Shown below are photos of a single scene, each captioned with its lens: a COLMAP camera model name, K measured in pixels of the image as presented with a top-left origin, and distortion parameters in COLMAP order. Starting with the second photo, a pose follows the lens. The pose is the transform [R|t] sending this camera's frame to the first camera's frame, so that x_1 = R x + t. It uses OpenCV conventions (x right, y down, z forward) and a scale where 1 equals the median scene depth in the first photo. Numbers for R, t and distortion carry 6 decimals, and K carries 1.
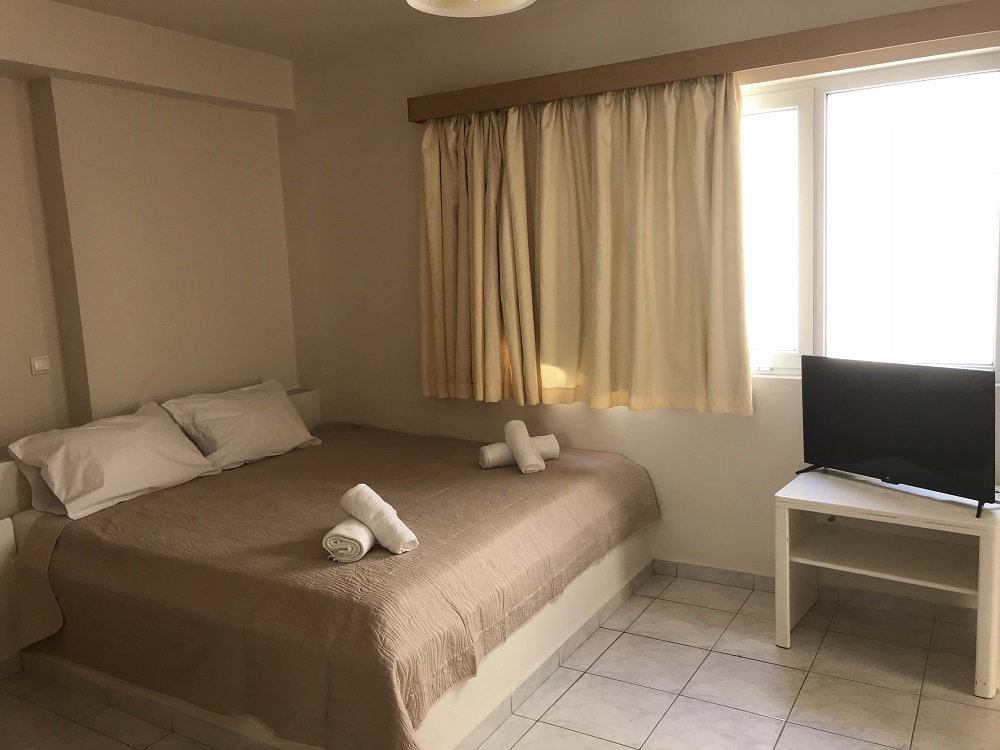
lens RADIAL K [[814.7, 0, 500.0], [0, 814.7, 375.0], [0, 0, 1]] dist [-0.002077, -0.007191]
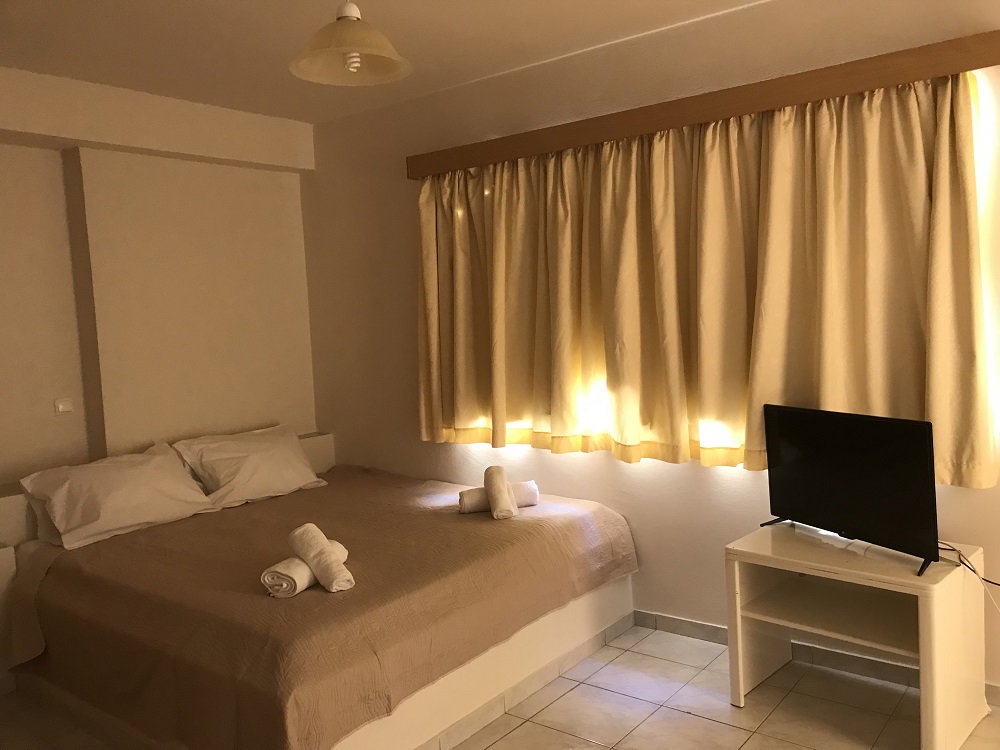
lens RADIAL K [[814.7, 0, 500.0], [0, 814.7, 375.0], [0, 0, 1]] dist [-0.002077, -0.007191]
pose [[0.992729, 0.005520, -0.120240, 0.158173], [-0.012522, 0.998264, -0.057550, 0.000754], [0.119714, 0.058637, 0.991075, -0.013659]]
